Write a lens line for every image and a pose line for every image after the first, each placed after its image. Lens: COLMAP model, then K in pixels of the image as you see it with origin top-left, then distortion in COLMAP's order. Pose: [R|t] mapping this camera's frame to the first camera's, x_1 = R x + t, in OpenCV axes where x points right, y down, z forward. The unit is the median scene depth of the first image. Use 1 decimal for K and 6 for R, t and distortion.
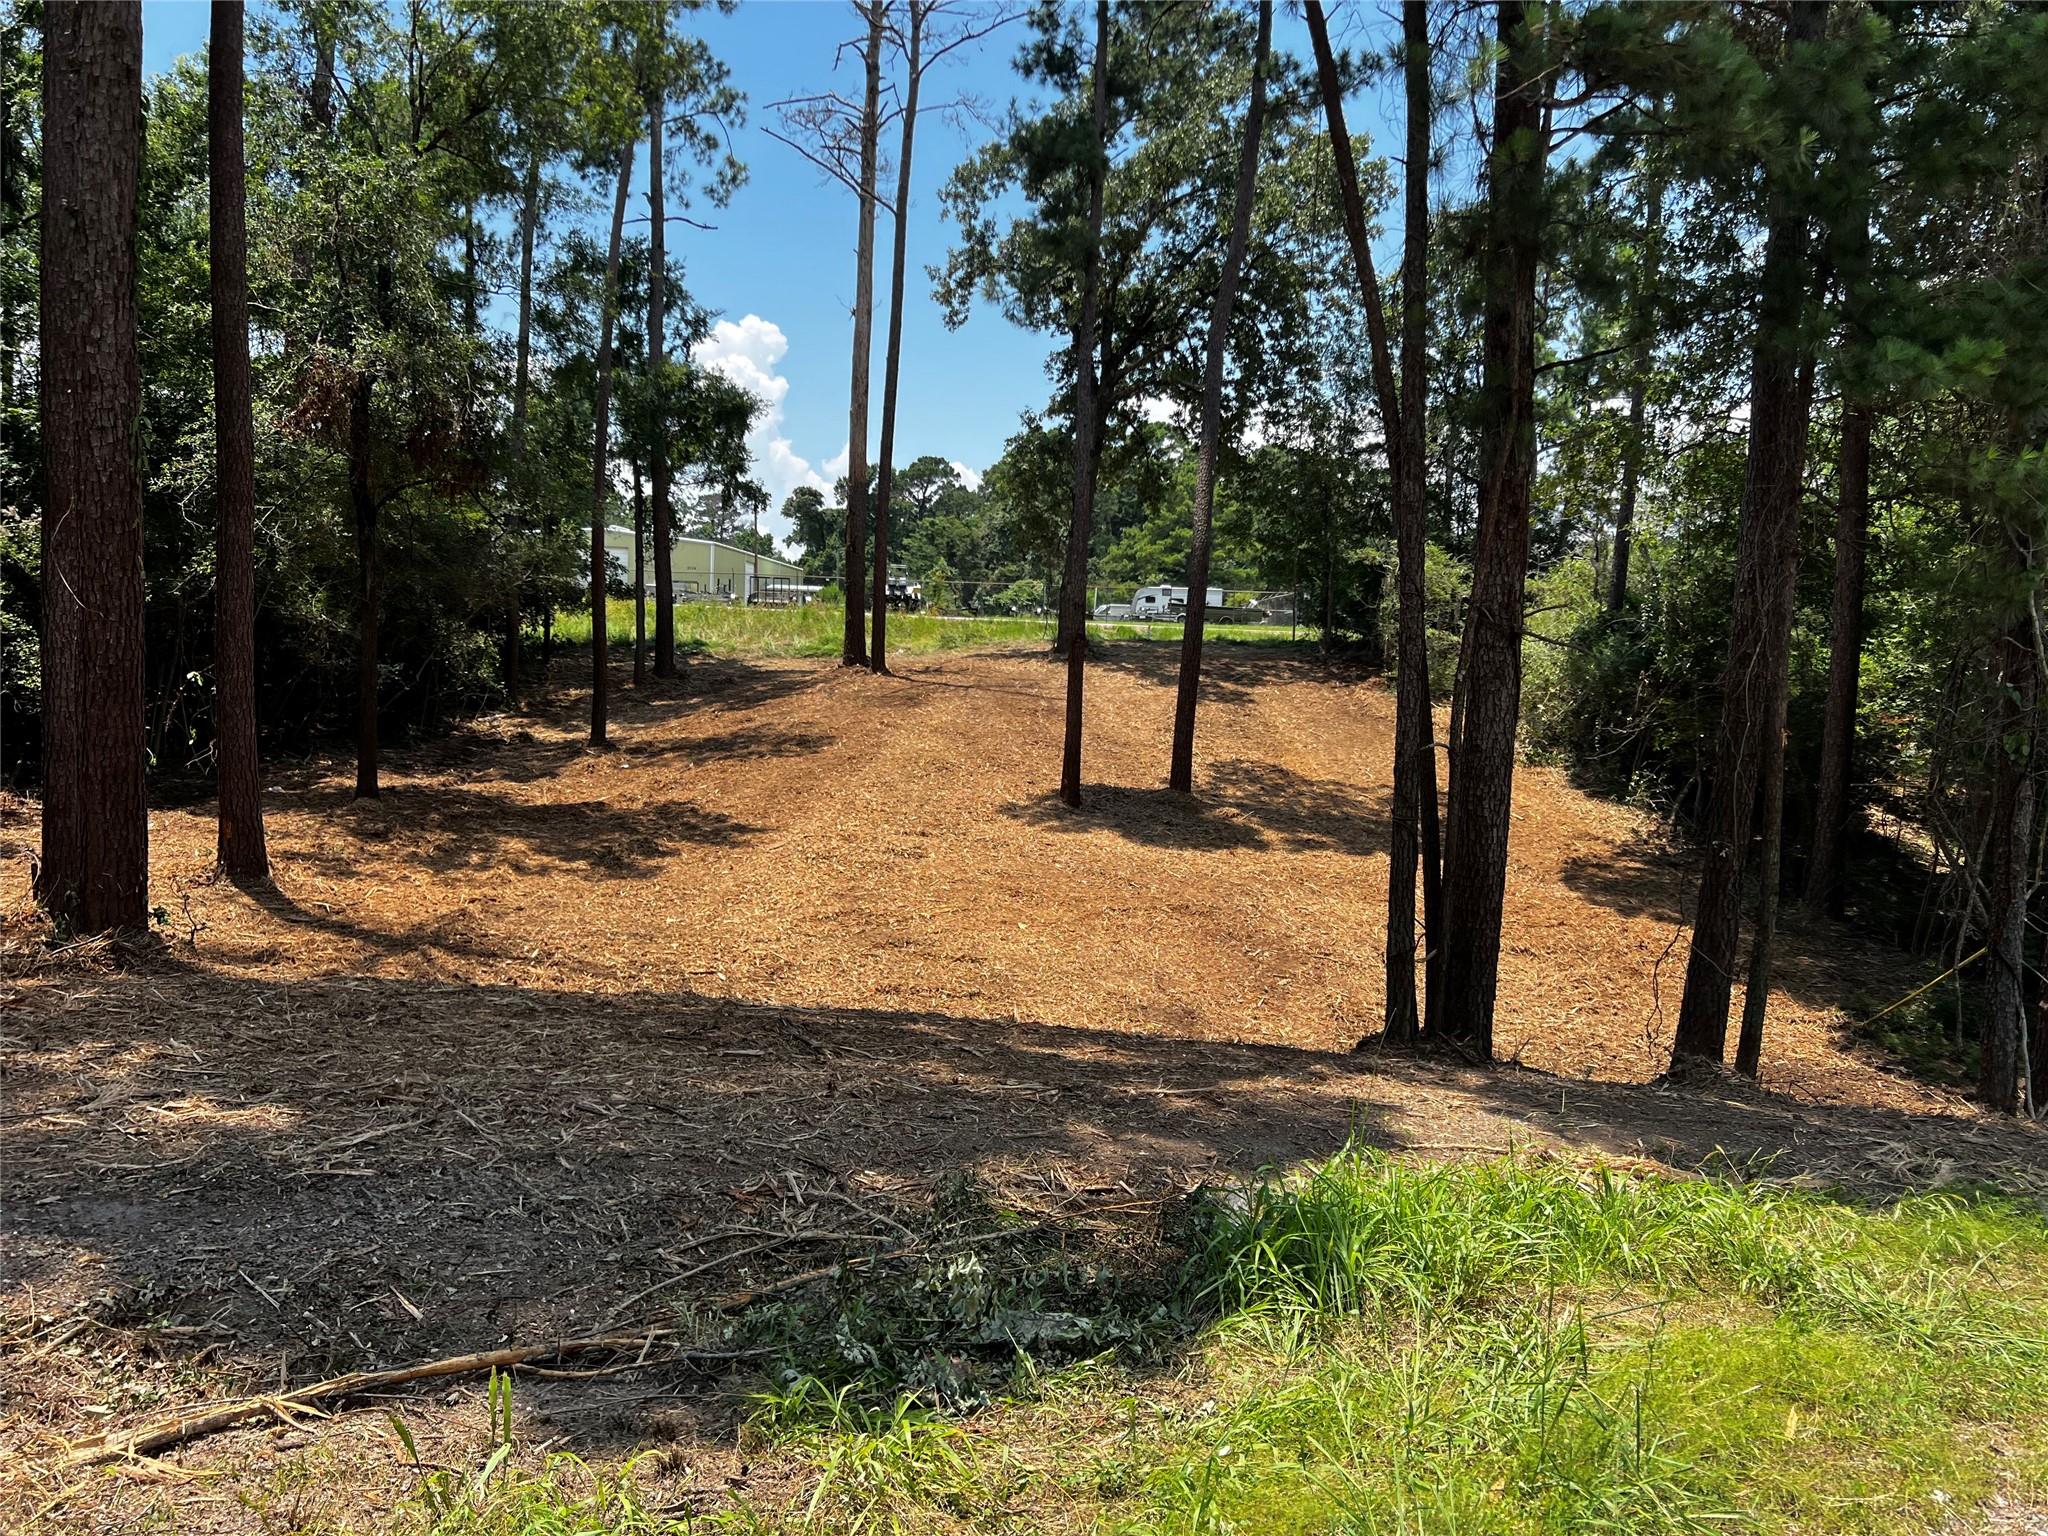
lens RADIAL K [[1549.1, 0, 1024.0], [0, 1549.1, 768.0], [0, 0, 1]] dist [0.004662, -0.140533]
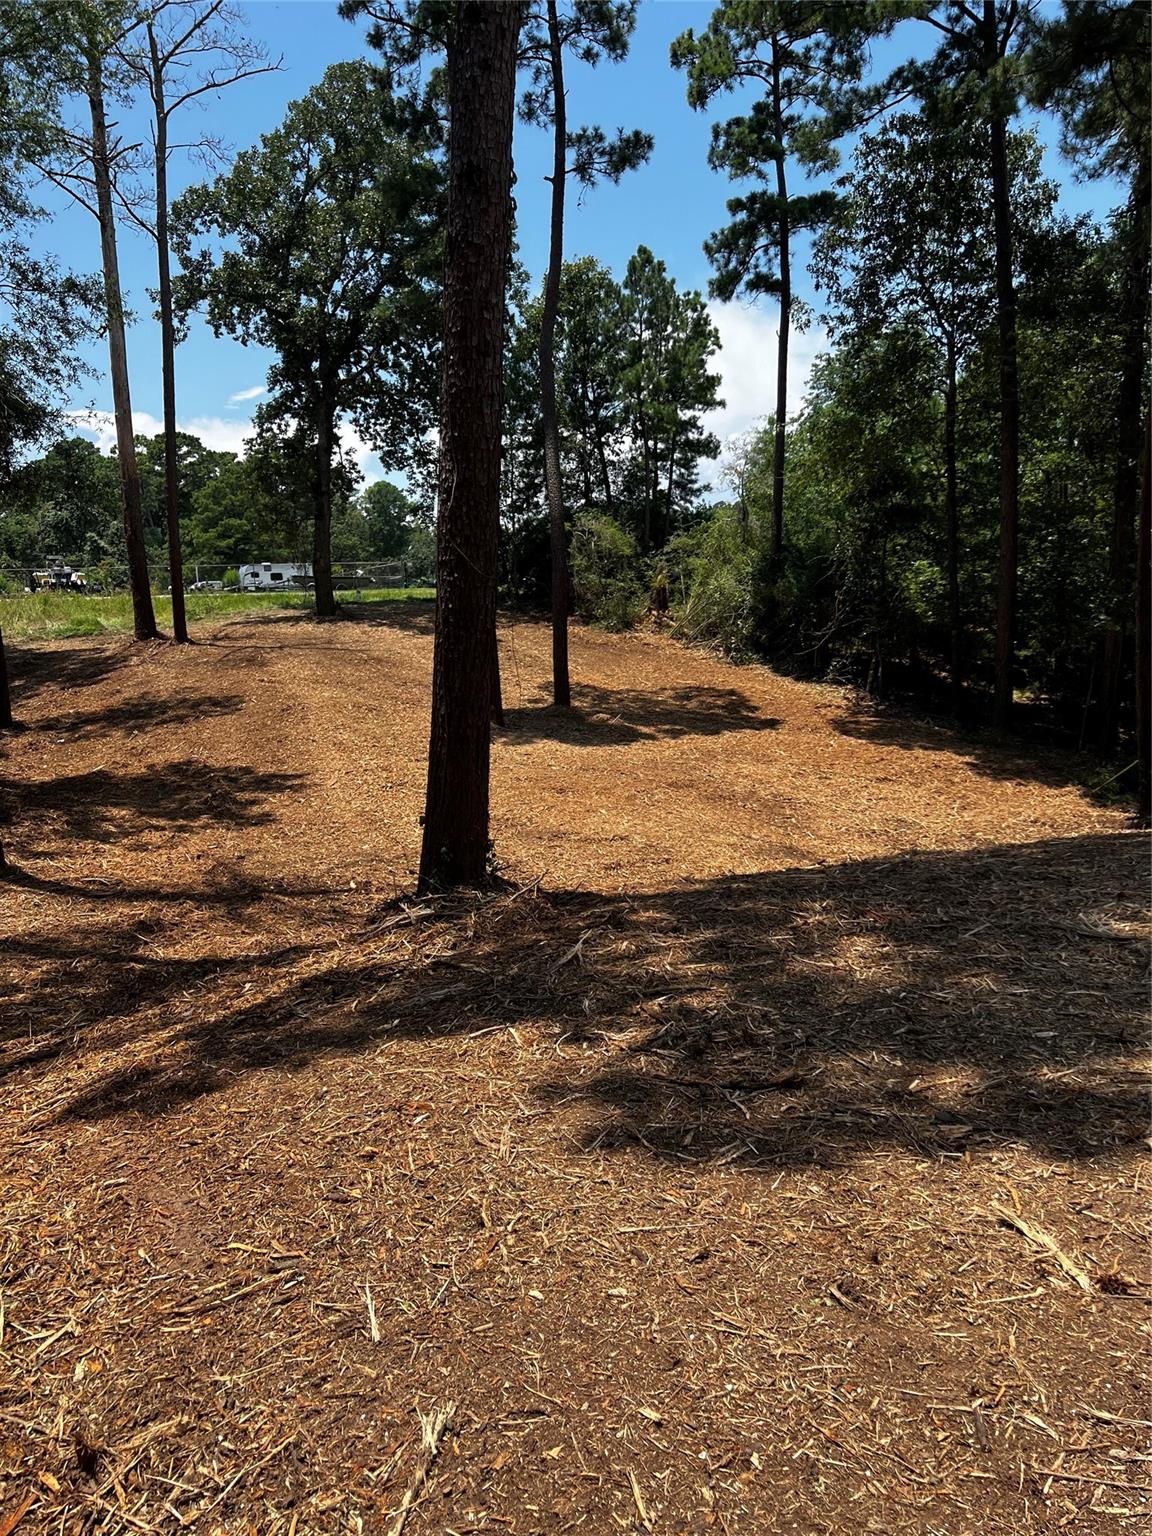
lens RADIAL K [[1160.4, 0, 579.8], [0, 1160.4, 762.1], [0, 0, 1]] dist [0.099293, -0.146755]
pose [[0.894845, -0.130118, 0.426992, -0.198186], [0.107297, 0.991226, 0.077197, -0.008007], [-0.433290, -0.023264, 0.900954, 0.060924]]
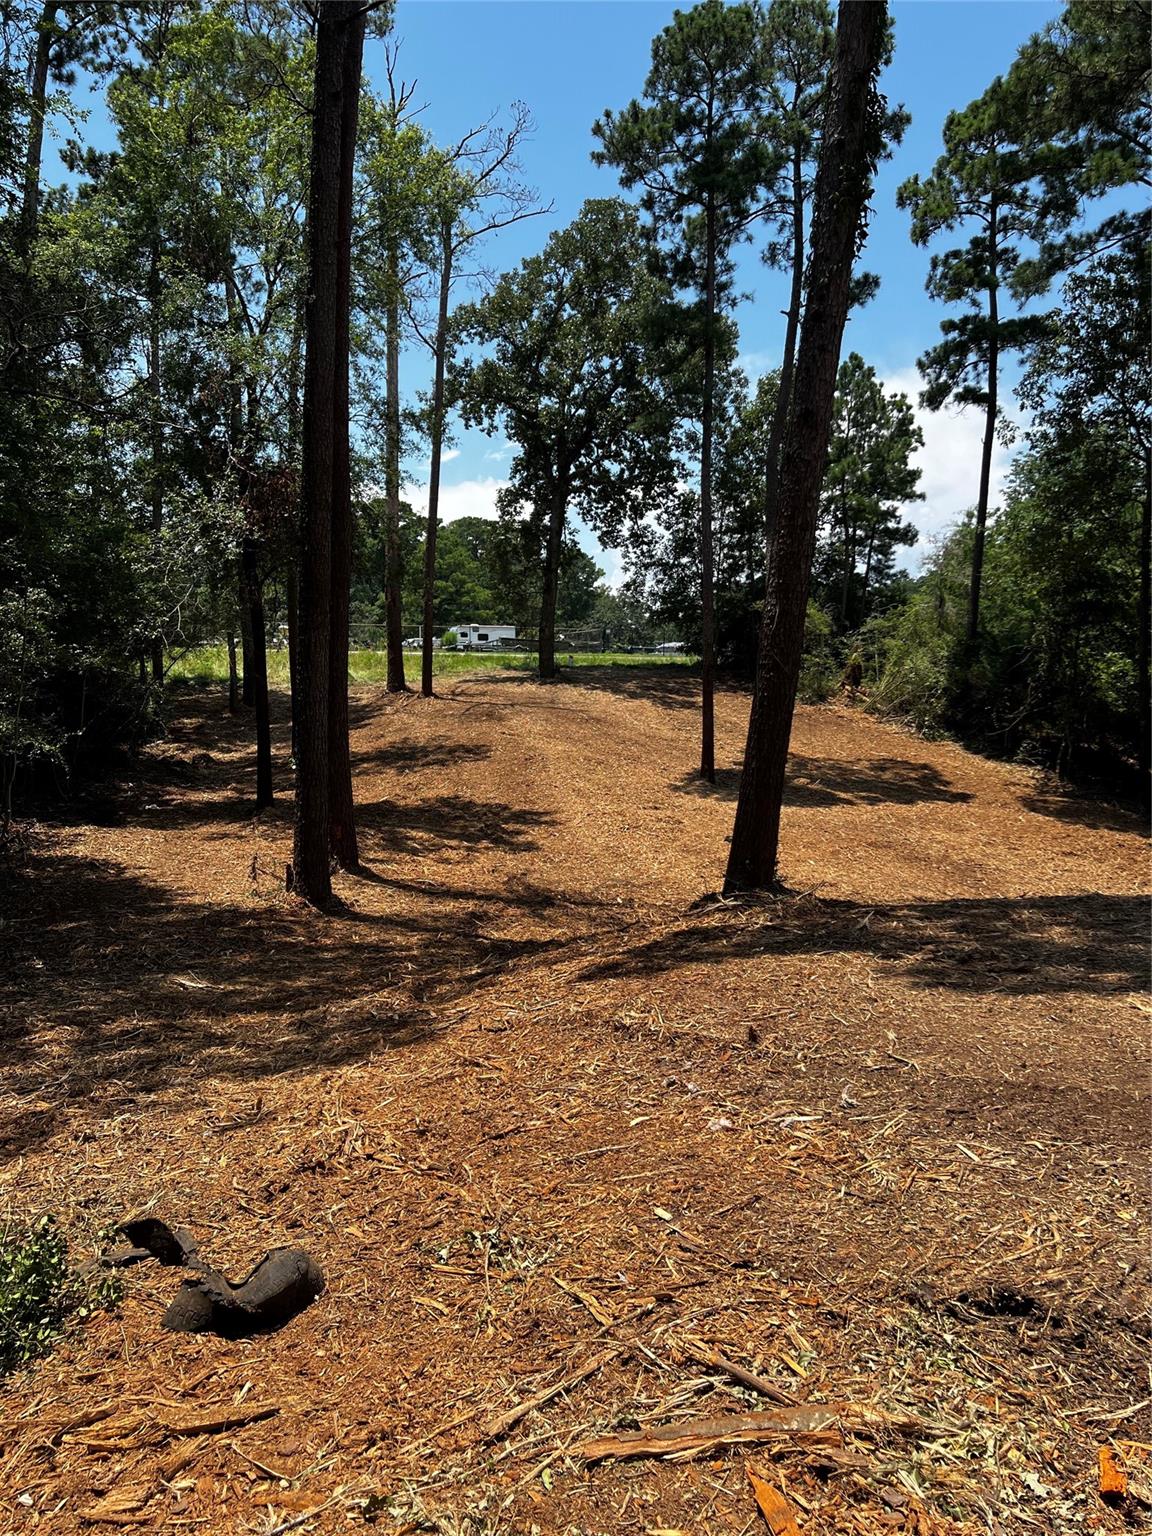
lens RADIAL K [[1160.4, 0, 579.8], [0, 1160.4, 762.1], [0, 0, 1]] dist [0.099293, -0.146755]
pose [[0.951120, -0.054187, 0.304030, -0.256607], [0.052637, 0.998525, 0.013299, -0.010419], [-0.304302, 0.003354, 0.952570, -0.004825]]
